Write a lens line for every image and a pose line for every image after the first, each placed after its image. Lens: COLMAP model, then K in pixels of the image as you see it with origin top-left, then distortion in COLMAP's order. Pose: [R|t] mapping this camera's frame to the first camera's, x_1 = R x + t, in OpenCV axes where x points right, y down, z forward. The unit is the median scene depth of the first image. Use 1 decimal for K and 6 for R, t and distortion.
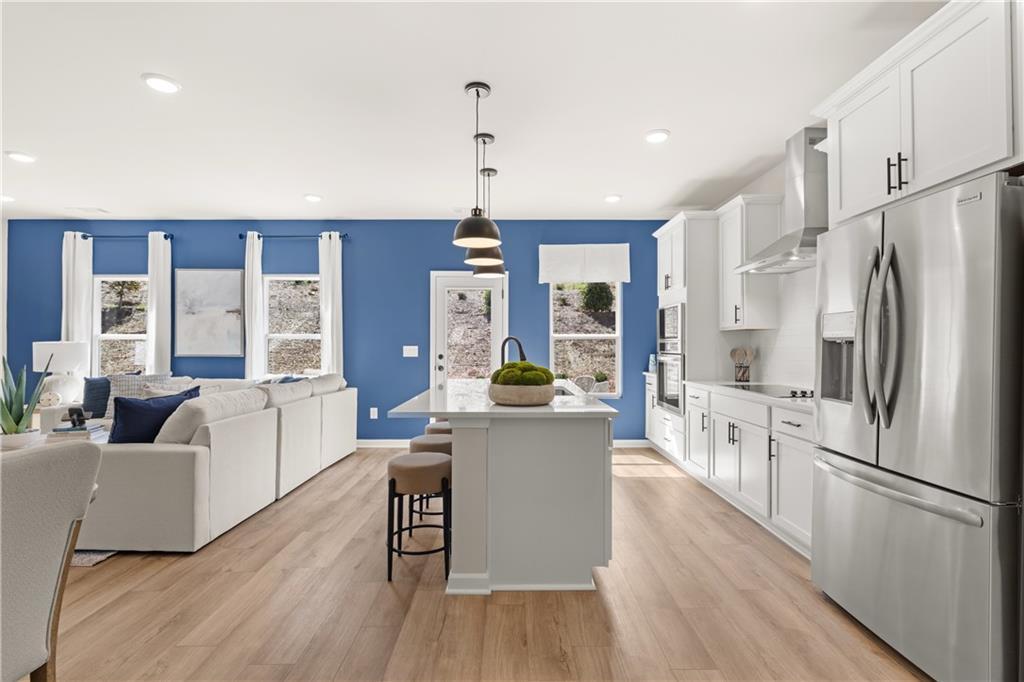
lens RADIAL K [[487.4, 0, 509.1], [0, 487.4, 341.3], [0, 0, 1]] dist [0.005060, 0.000500]
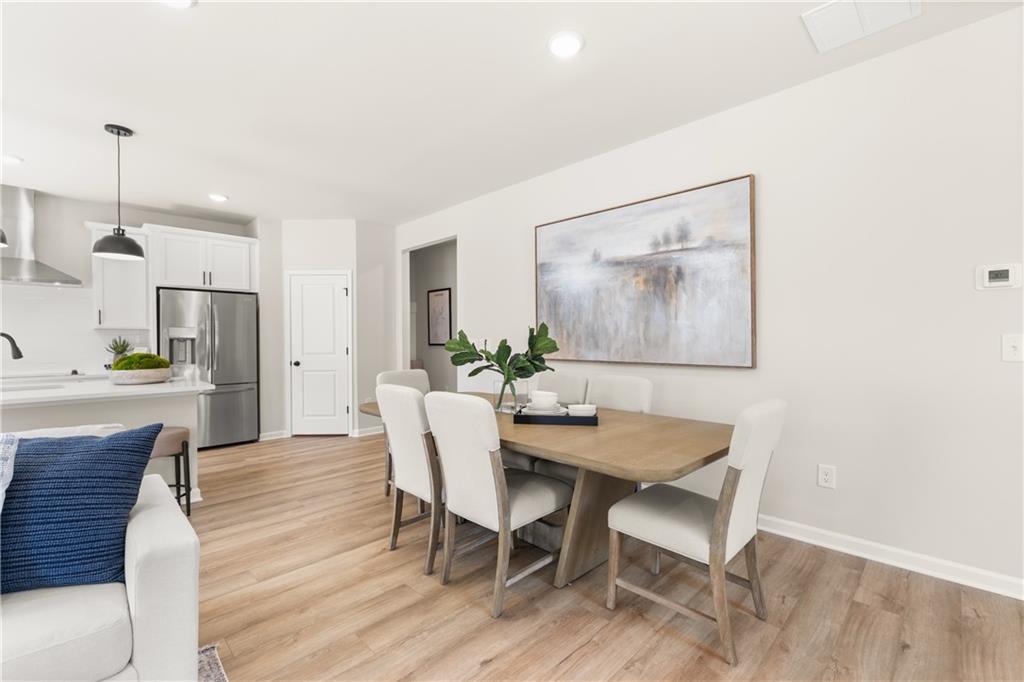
lens RADIAL K [[443.3, 0, 512.3], [0, 443.3, 338.2], [0, 0, 1]] dist [-0.003001, 0.000793]
pose [[-0.709355, 0.005095, 0.704833, -0.762296], [0.001001, 0.999980, -0.006221, 0.004383], [-0.704851, -0.003708, -0.709346, 0.543391]]
